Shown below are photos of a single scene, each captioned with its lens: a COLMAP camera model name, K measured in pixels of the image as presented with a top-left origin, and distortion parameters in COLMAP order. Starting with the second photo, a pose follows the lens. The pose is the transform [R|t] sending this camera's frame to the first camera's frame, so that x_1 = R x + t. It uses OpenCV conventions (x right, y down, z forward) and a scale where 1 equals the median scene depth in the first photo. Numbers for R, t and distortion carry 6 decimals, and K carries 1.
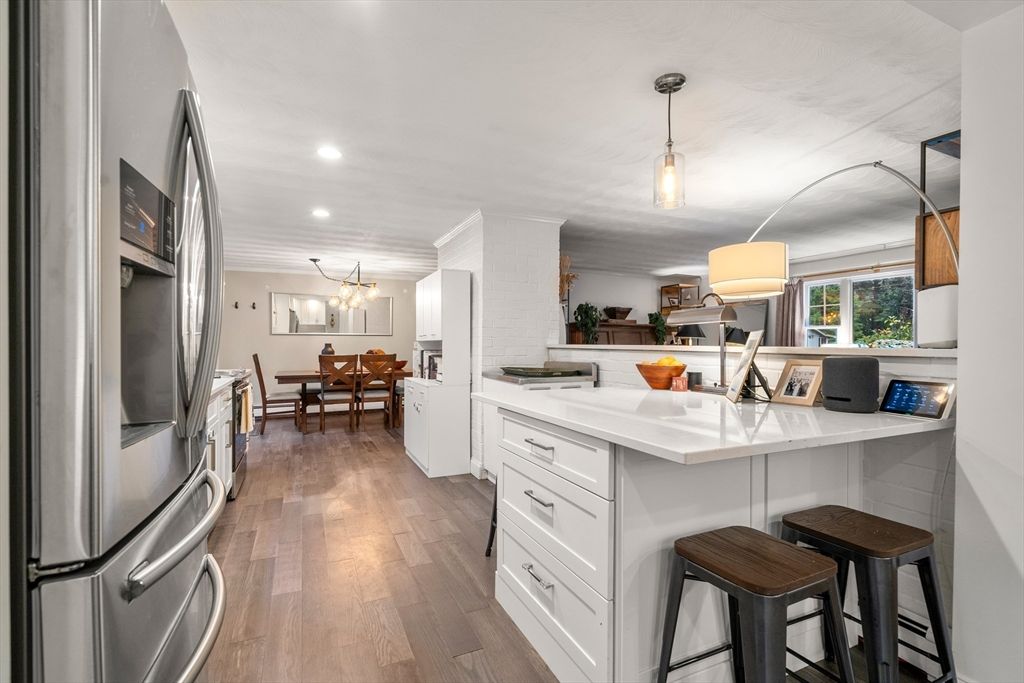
lens RADIAL K [[467.3, 0, 514.2], [0, 467.3, 343.2], [0, 0, 1]] dist [-0.007392, 0.001234]
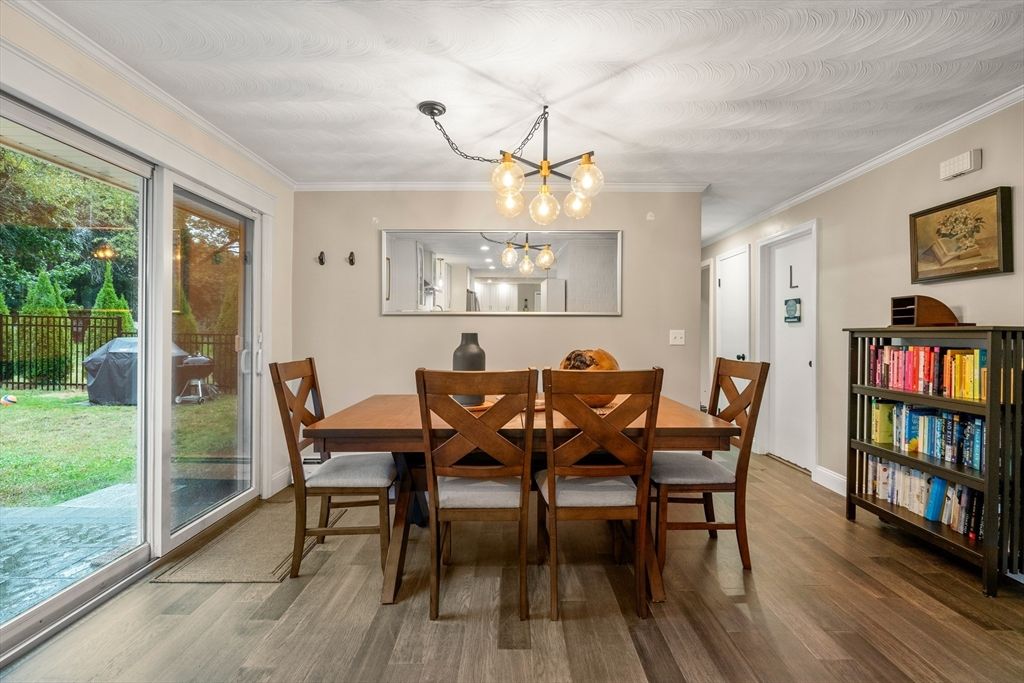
lens RADIAL K [[467.3, 0, 522.5], [0, 467.3, 341.0], [0, 0, 1]] dist [-0.007392, 0.001234]
pose [[0.919806, 0.007311, -0.392305, -0.235998], [-0.001922, 0.999898, 0.014127, 0.001545], [0.392369, -0.012240, 0.919727, 0.751763]]
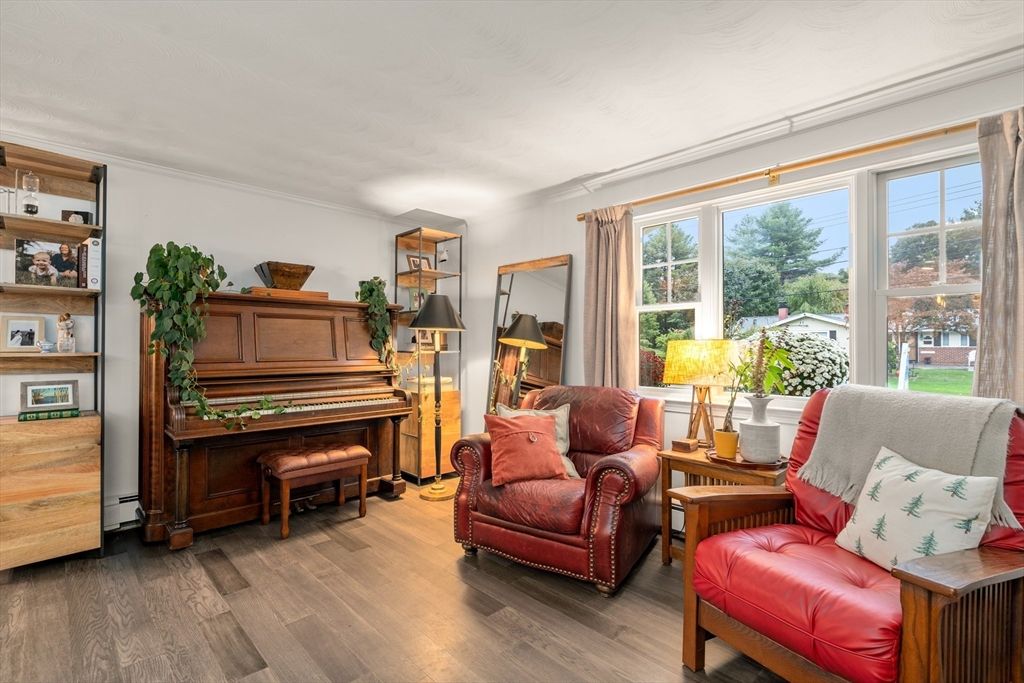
lens RADIAL K [[467.3, 0, 512.2], [0, 467.3, 342.3], [0, 0, 1]] dist [-0.007392, 0.001234]
pose [[0.944088, -0.003981, 0.329669, 0.344111], [0.004528, 0.999989, -0.000891, 0.003622], [-0.329662, 0.002334, 0.944096, 0.588706]]
